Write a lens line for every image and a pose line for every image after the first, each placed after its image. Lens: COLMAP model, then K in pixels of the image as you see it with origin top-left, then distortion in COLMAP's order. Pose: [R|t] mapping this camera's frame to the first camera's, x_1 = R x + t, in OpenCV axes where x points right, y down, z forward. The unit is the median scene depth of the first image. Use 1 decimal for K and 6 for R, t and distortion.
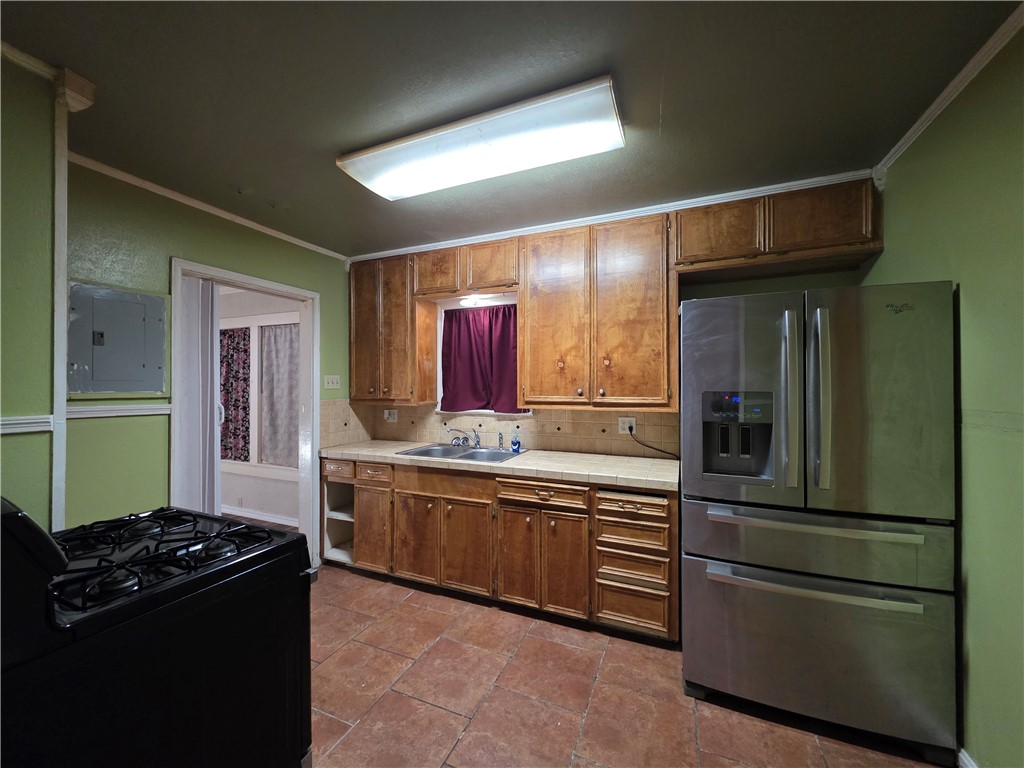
lens RADIAL K [[406.6, 0, 512.0], [0, 406.6, 384.0], [0, 0, 1]] dist [0.000760, 0.000276]
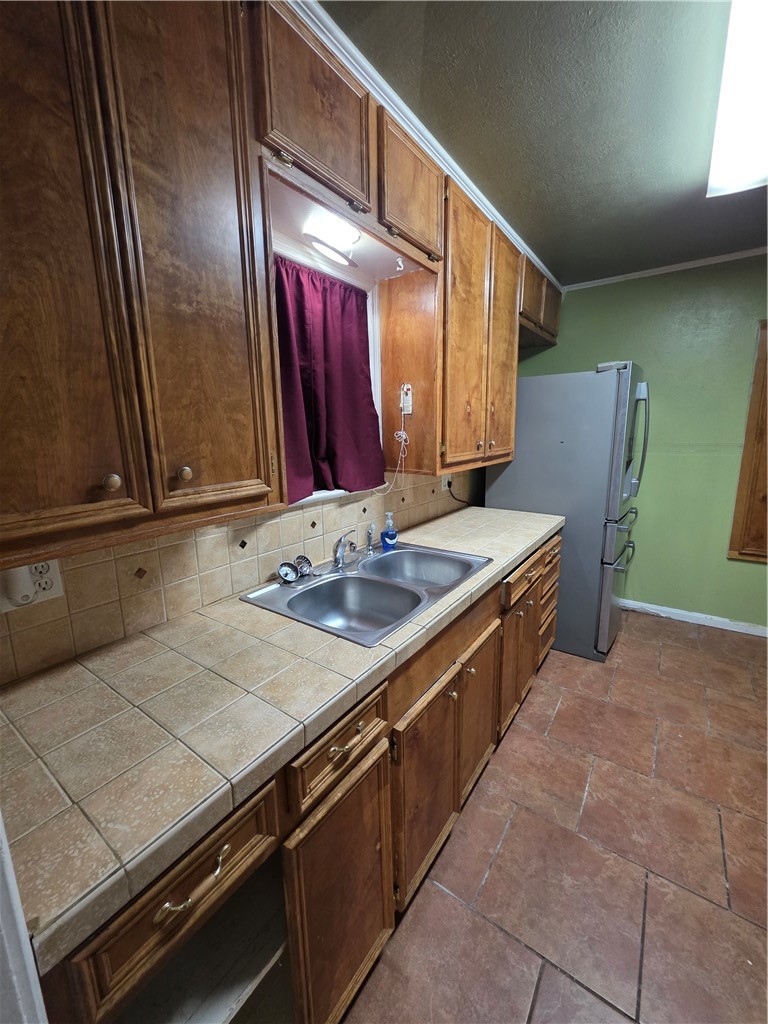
lens RADIAL K [[406.6, 0, 380.6], [0, 406.6, 504.0], [0, 0, 1]] dist [0.000760, 0.000276]
pose [[0.212019, -0.181939, 0.960180, -0.634193], [0.011782, 0.982922, 0.183646, -0.014987], [-0.977195, -0.027624, 0.210541, 0.973686]]
